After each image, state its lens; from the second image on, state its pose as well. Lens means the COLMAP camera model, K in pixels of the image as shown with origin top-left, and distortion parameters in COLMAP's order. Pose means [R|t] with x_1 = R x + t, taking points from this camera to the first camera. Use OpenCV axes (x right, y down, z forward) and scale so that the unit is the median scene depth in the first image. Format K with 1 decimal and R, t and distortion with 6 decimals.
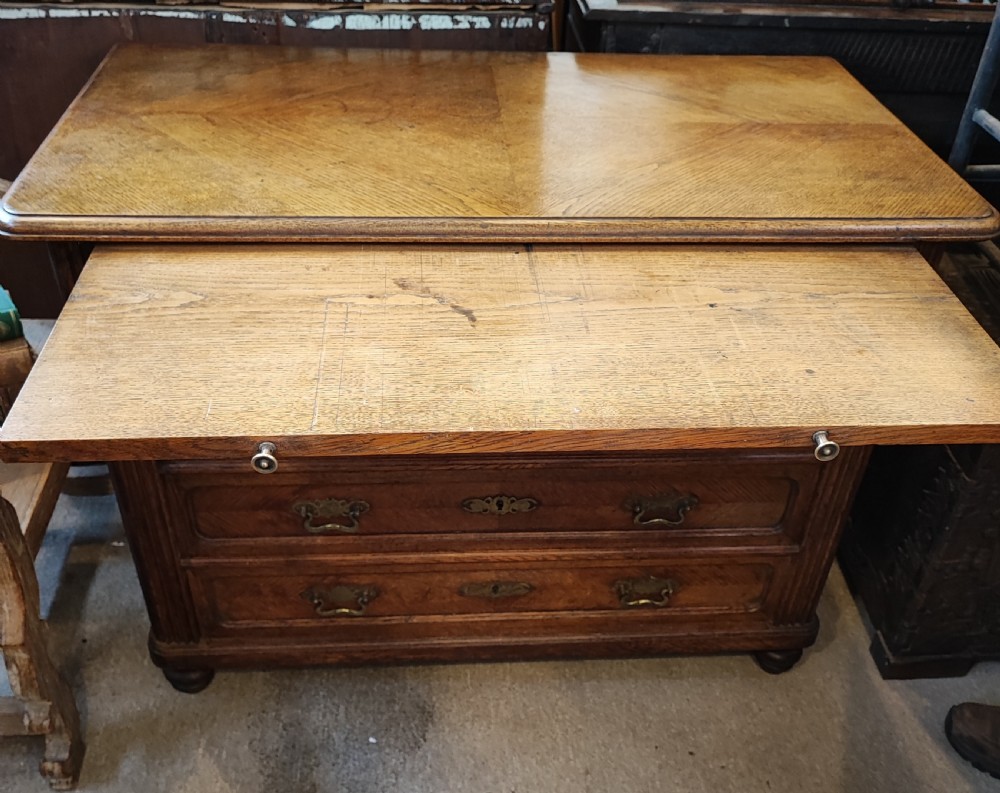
lens RADIAL K [[978.3, 0, 500.5], [0, 978.3, 434.9], [0, 0, 1]] dist [0.024163, 0.000000]
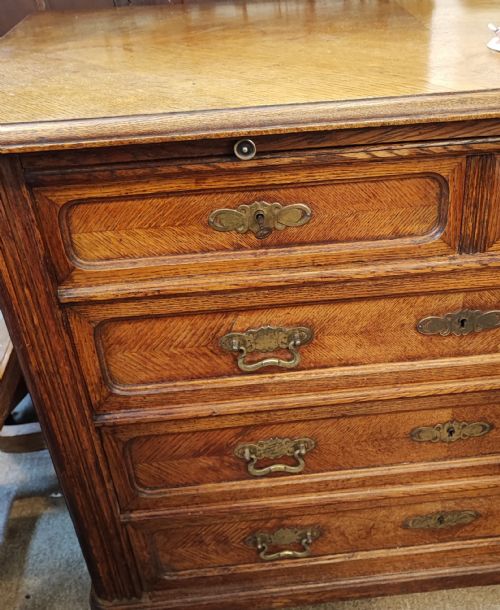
lens RADIAL K [[694.6, 0, 301.3], [0, 694.6, 327.8], [0, 0, 1]] dist [0.026733, 0.000000]
pose [[0.996471, -0.079883, -0.025773, -0.109417], [0.077690, 0.993993, -0.077080, 0.010963], [0.031776, 0.074806, 0.996692, 0.292020]]
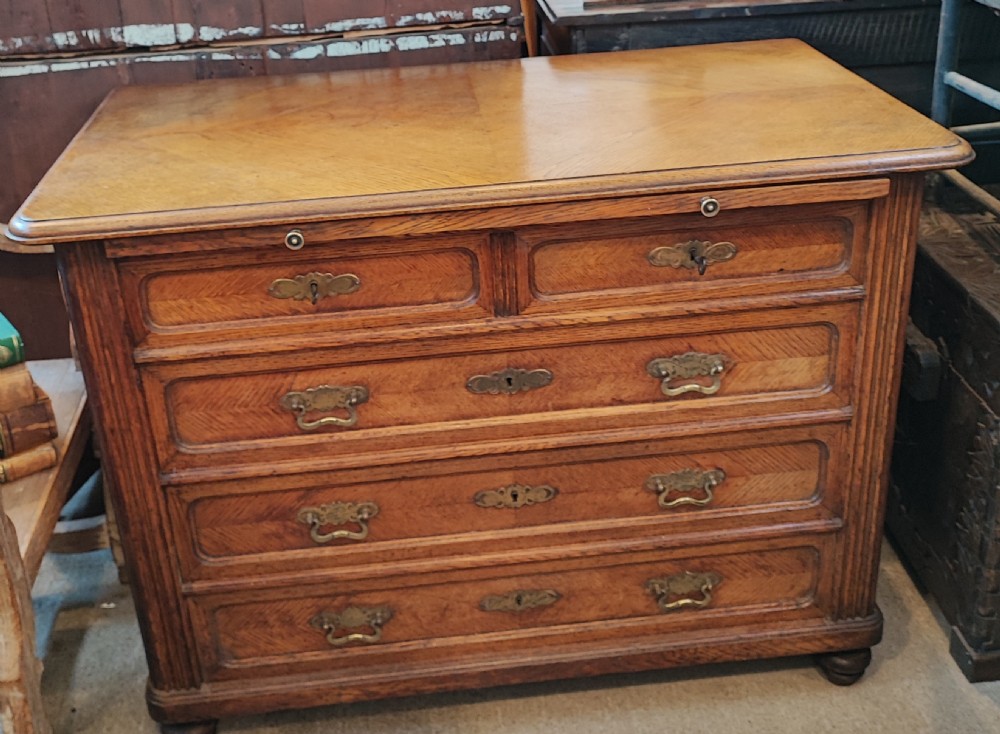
lens RADIAL K [[1112.9, 0, 474.6], [0, 1112.9, 256.4], [0, 0, 1]] dist [0.023121, 0.000000]
pose [[0.995553, -0.091382, -0.022901, 0.006732], [0.082799, 0.964700, -0.249995, 0.105444], [0.044938, 0.246987, 0.967976, -0.094489]]
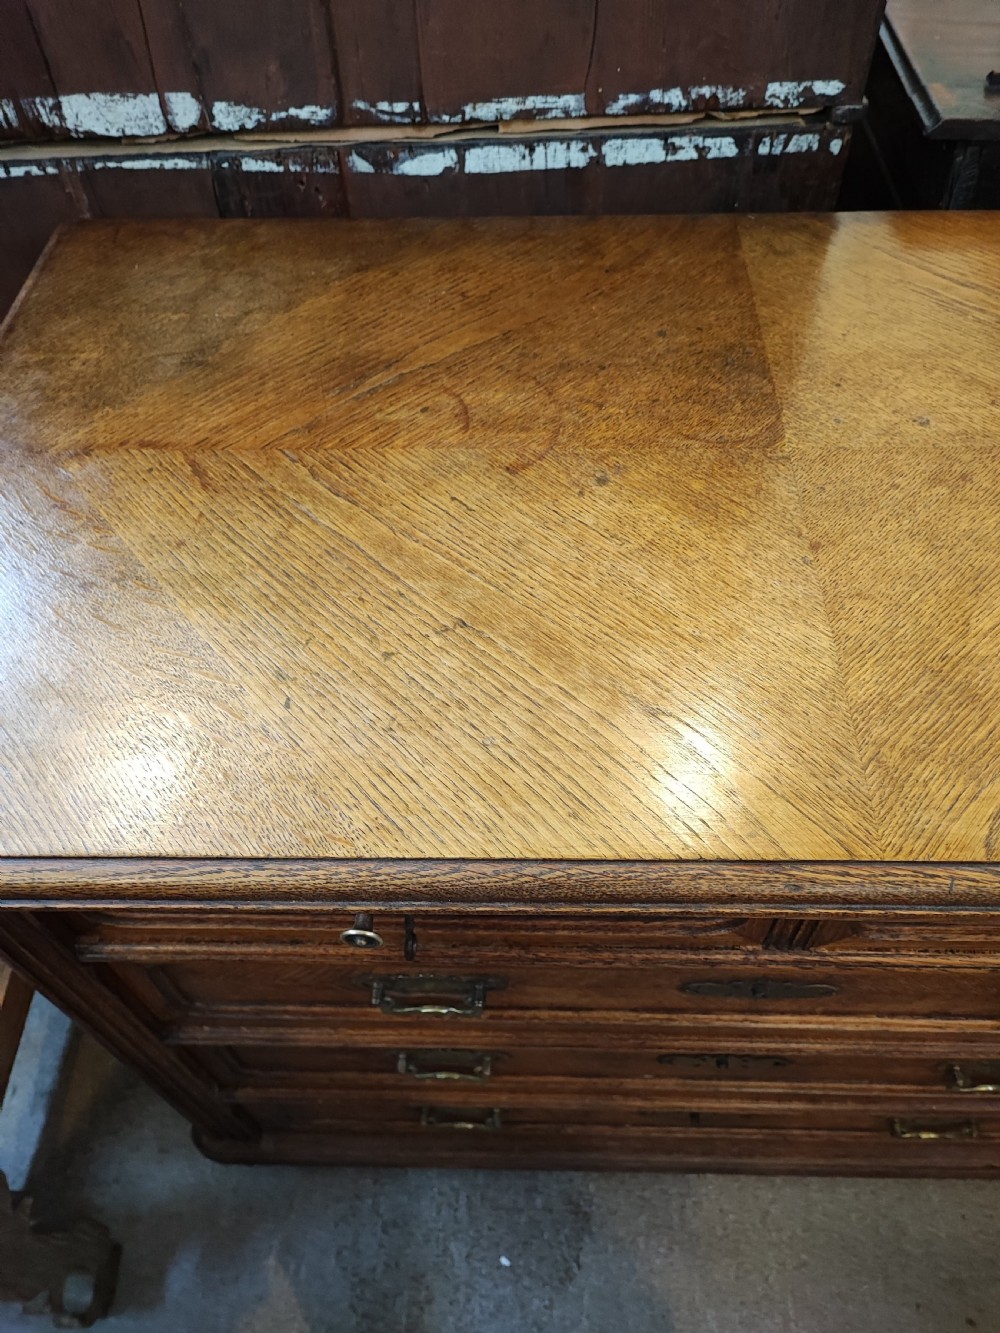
lens RADIAL K [[987.3, 0, 501.8], [0, 987.3, 668.9], [0, 0, 1]] dist [0.006777, -0.006962]
pose [[0.992853, 0.033608, -0.114517, -0.067544], [-0.004619, 0.969633, 0.244521, -0.287165], [0.119258, -0.242244, 0.962858, 0.423300]]
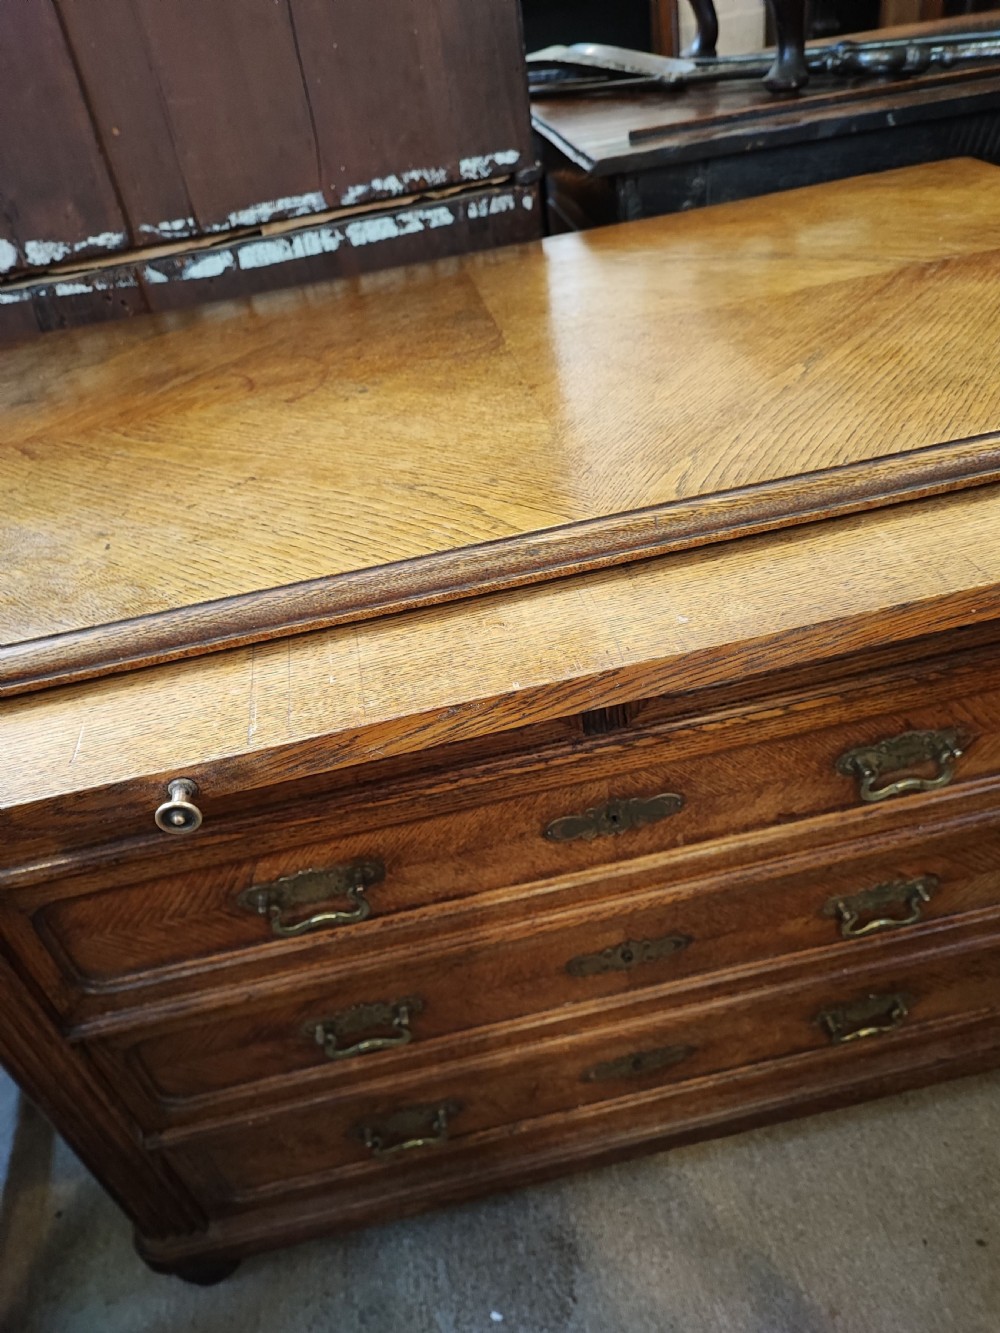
lens RADIAL K [[987.3, 0, 501.7], [0, 987.3, 669.6], [0, 0, 1]] dist [0.006777, -0.006962]
pose [[0.978932, -0.202335, -0.027447, -0.022083], [0.202053, 0.979292, -0.012713, -0.105526], [0.029451, 0.006900, 0.999542, 0.344193]]
